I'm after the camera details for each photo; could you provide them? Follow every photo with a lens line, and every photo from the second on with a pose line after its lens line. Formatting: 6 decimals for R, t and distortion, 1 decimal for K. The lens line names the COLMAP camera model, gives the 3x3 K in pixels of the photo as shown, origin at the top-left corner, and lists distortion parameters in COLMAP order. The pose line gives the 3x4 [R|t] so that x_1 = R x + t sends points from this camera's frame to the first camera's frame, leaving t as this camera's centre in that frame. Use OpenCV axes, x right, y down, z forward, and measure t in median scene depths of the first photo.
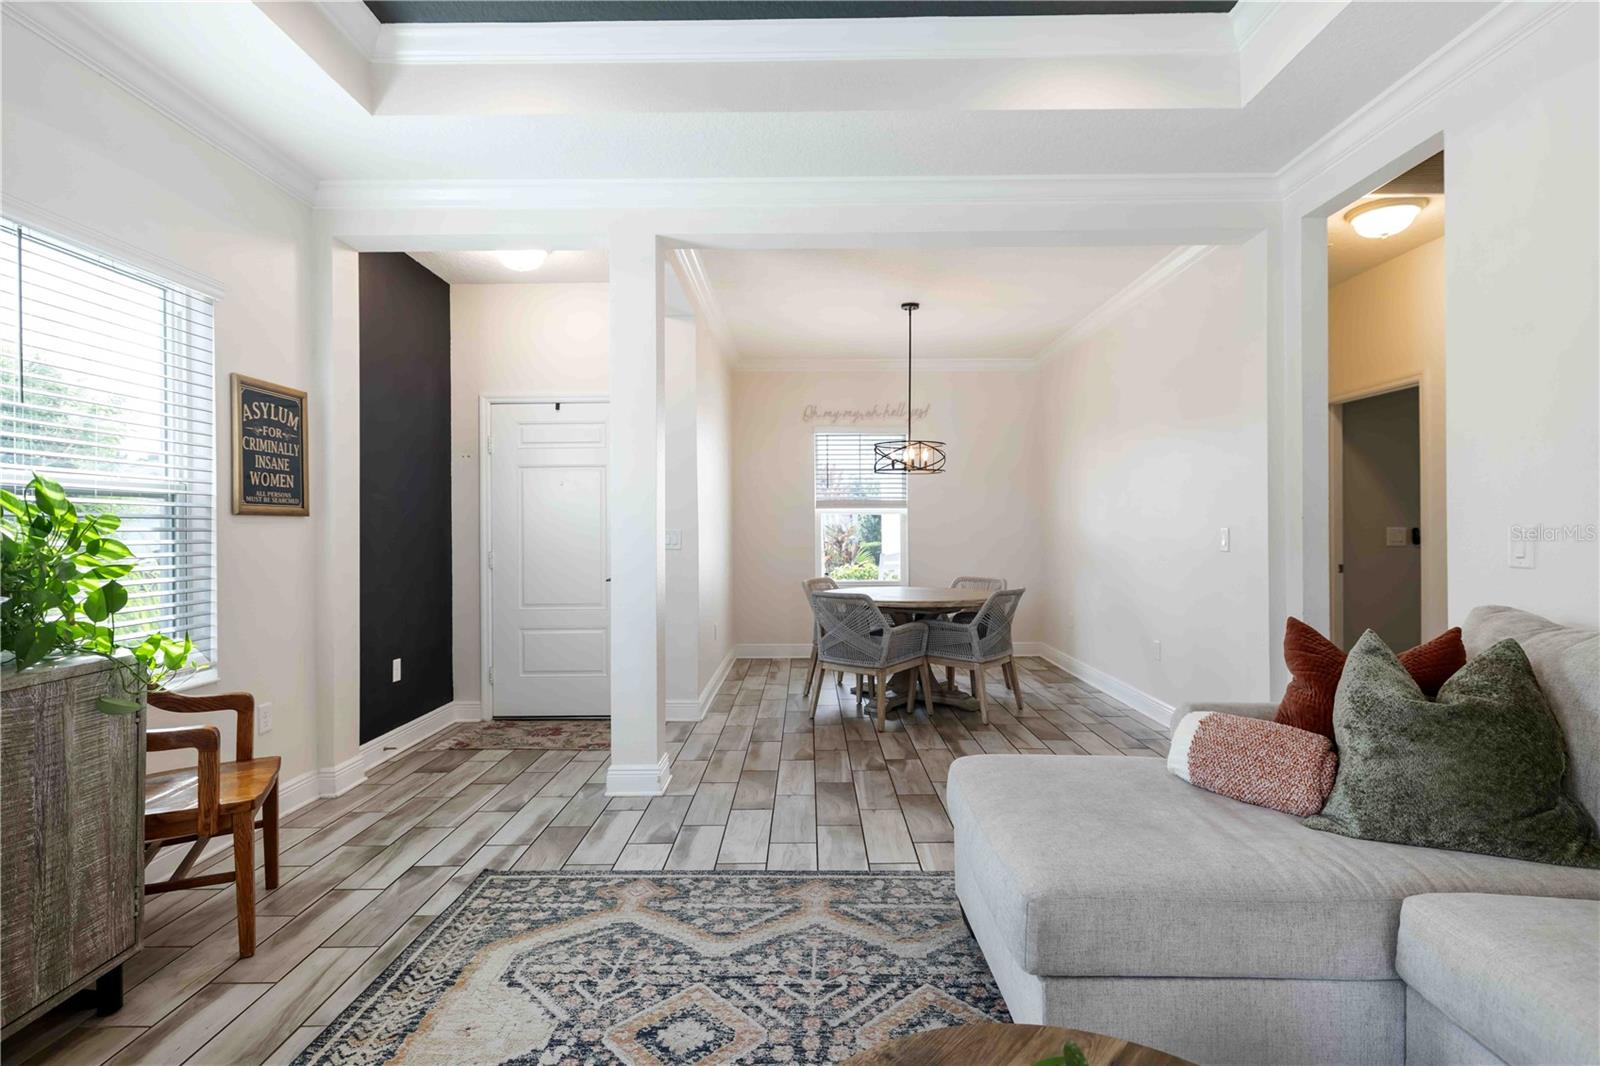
lens RADIAL K [[781.8, 0, 805.9], [0, 781.8, 529.6], [0, 0, 1]] dist [-0.001038, 0.000614]
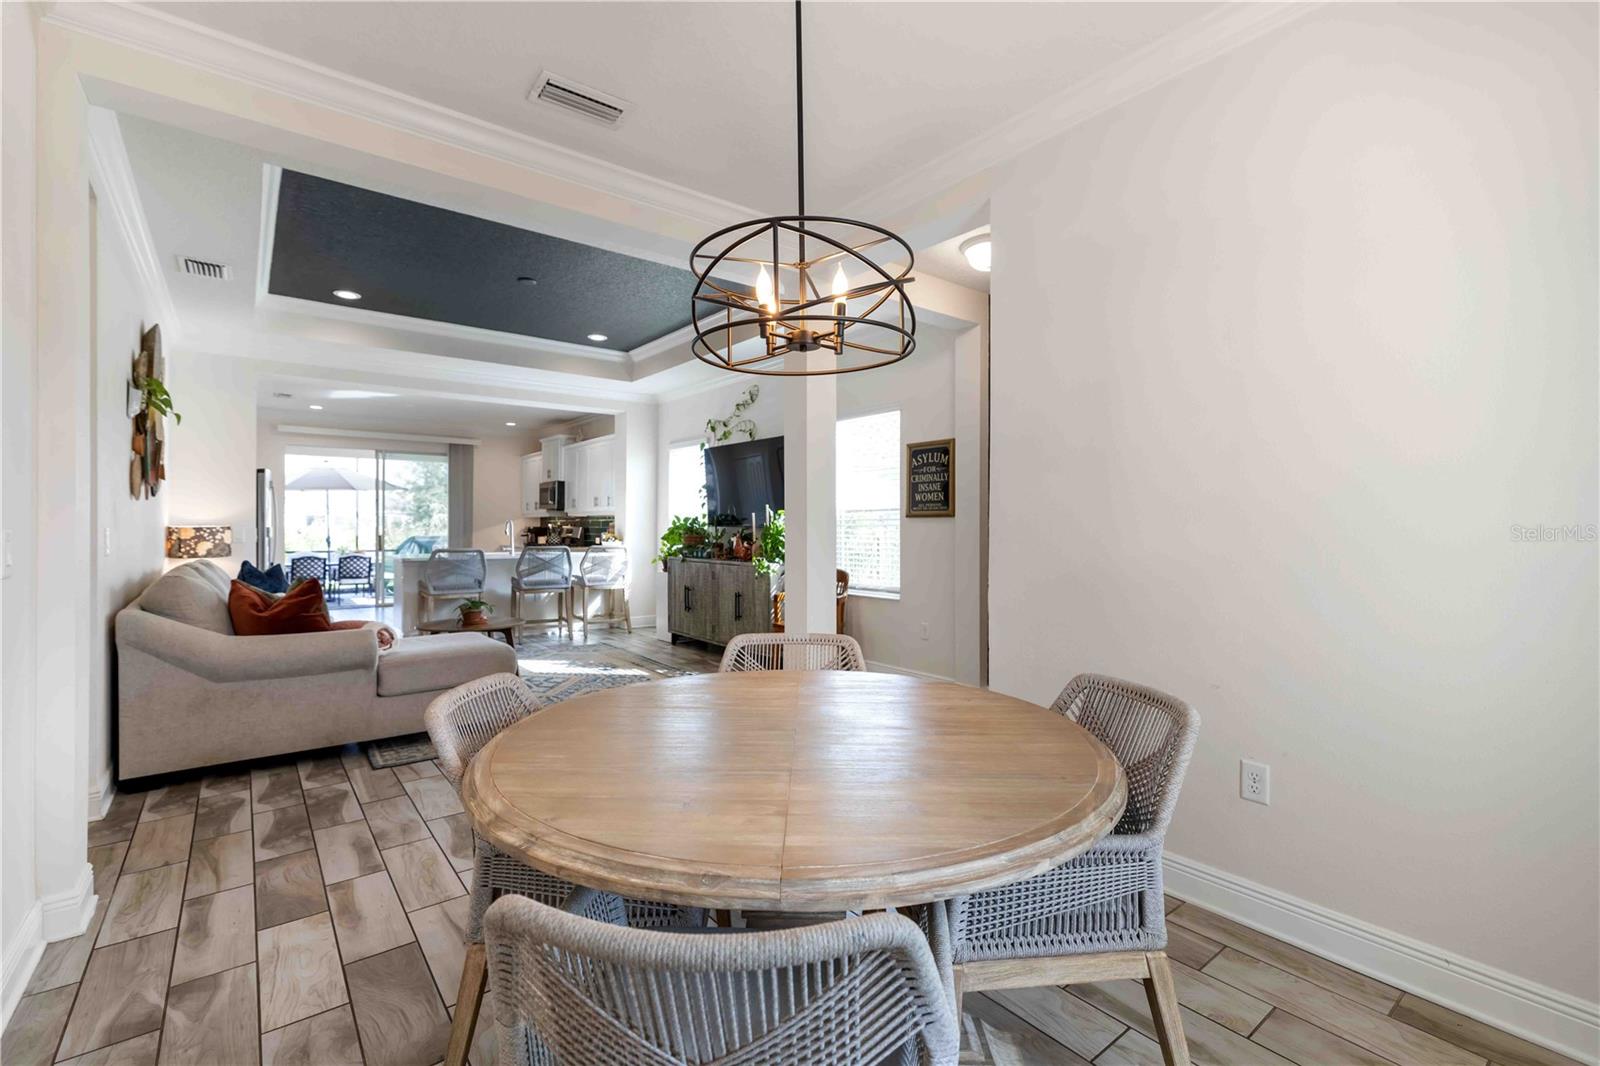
lens RADIAL K [[712.5, 0, 795.4], [0, 712.5, 524.8], [0, 0, 1]] dist [0.000115, 0.002939]
pose [[-0.788752, 0.005425, -0.614687, 0.629187], [0.003448, 0.999984, 0.004401, -0.010989], [0.614701, 0.001352, -0.788759, 2.464432]]
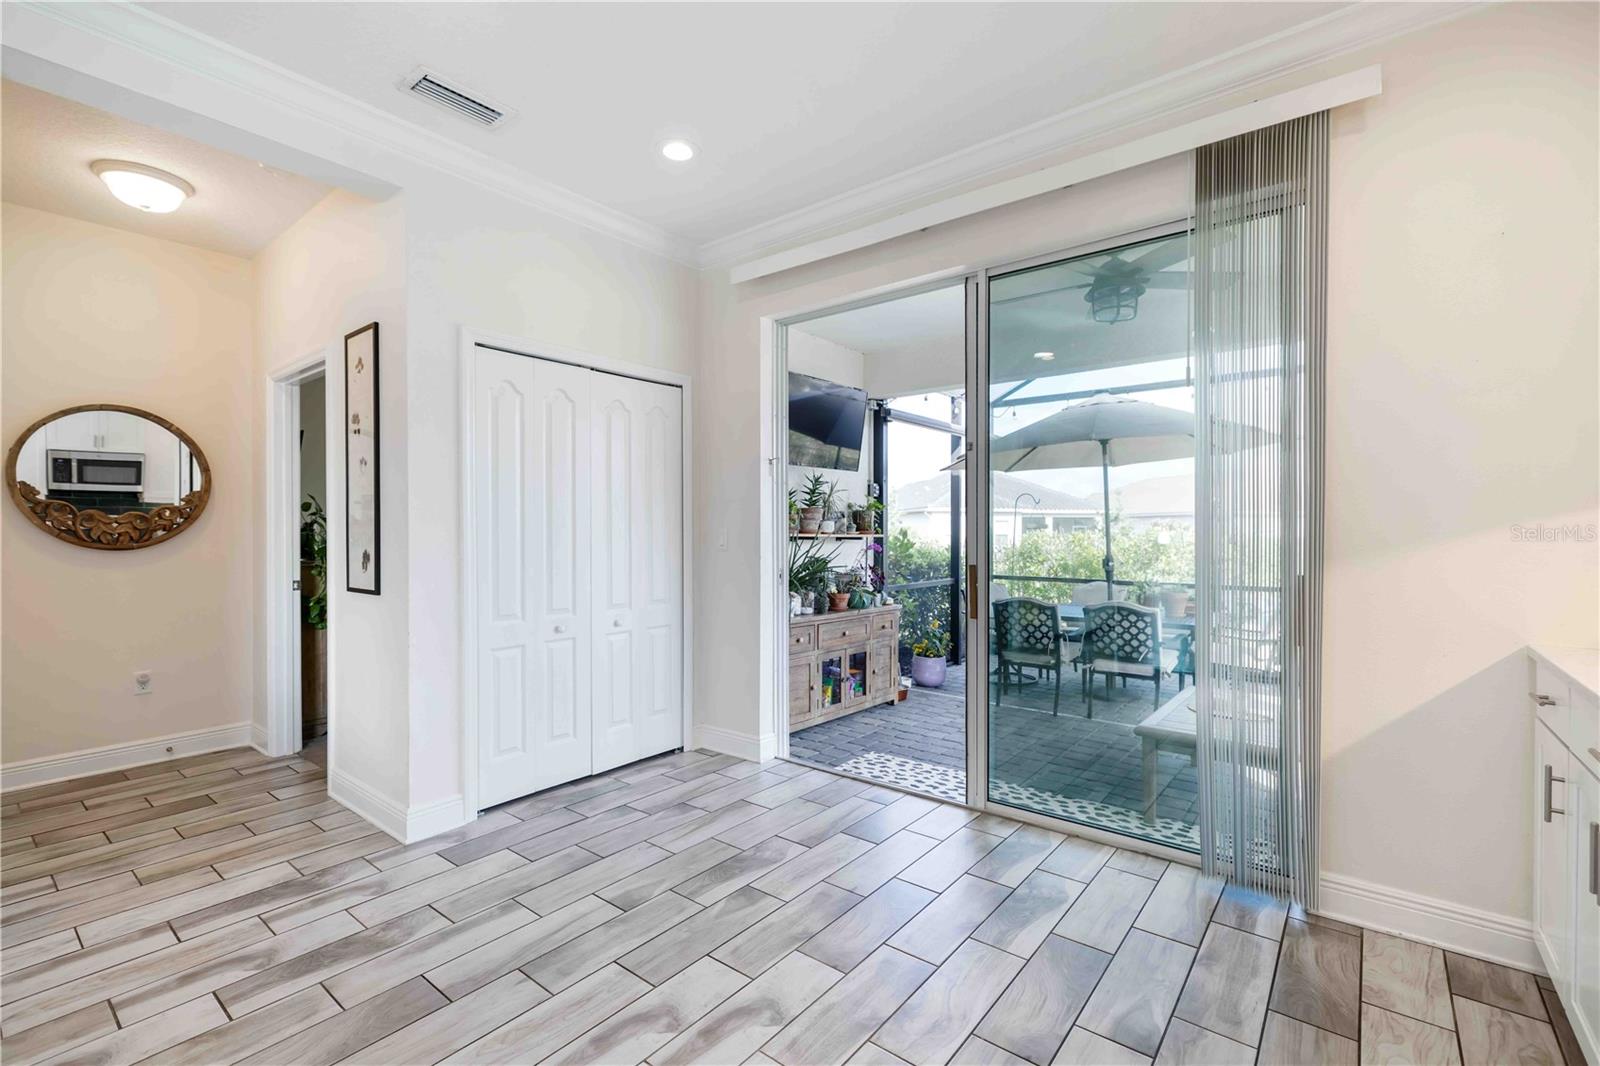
lens RADIAL K [[712.5, 0, 807.3], [0, 712.5, 534.8], [0, 0, 1]] dist [0.000115, 0.002939]
pose [[-0.782911, 0.004031, 0.622120, -0.465132], [0.007829, 0.999964, 0.003373, -0.000335], [-0.622084, 0.007511, -0.782915, -0.916799]]
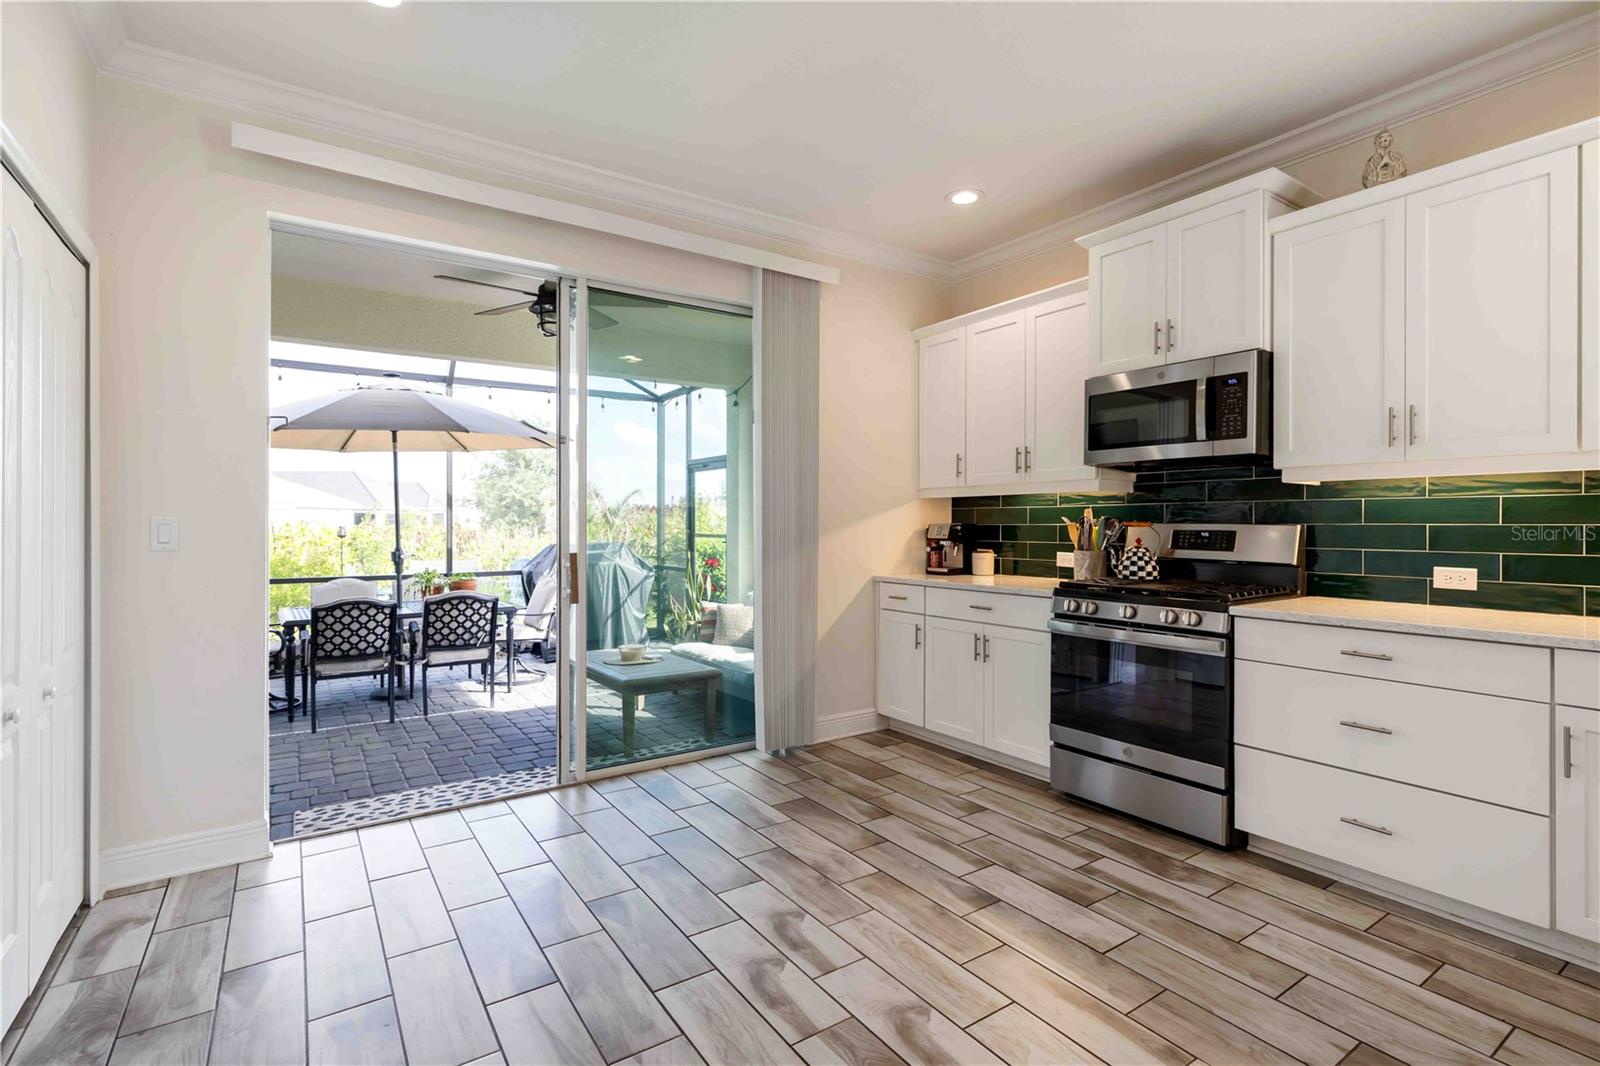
lens RADIAL K [[754.3, 0, 801.6], [0, 754.3, 520.3], [0, 0, 1]] dist [0.001234, 0.001454]
pose [[-0.828871, 0.008443, -0.559376, 0.418267], [0.008093, 0.999962, 0.003101, -0.001386], [0.559381, -0.001957, -0.828908, -0.704082]]
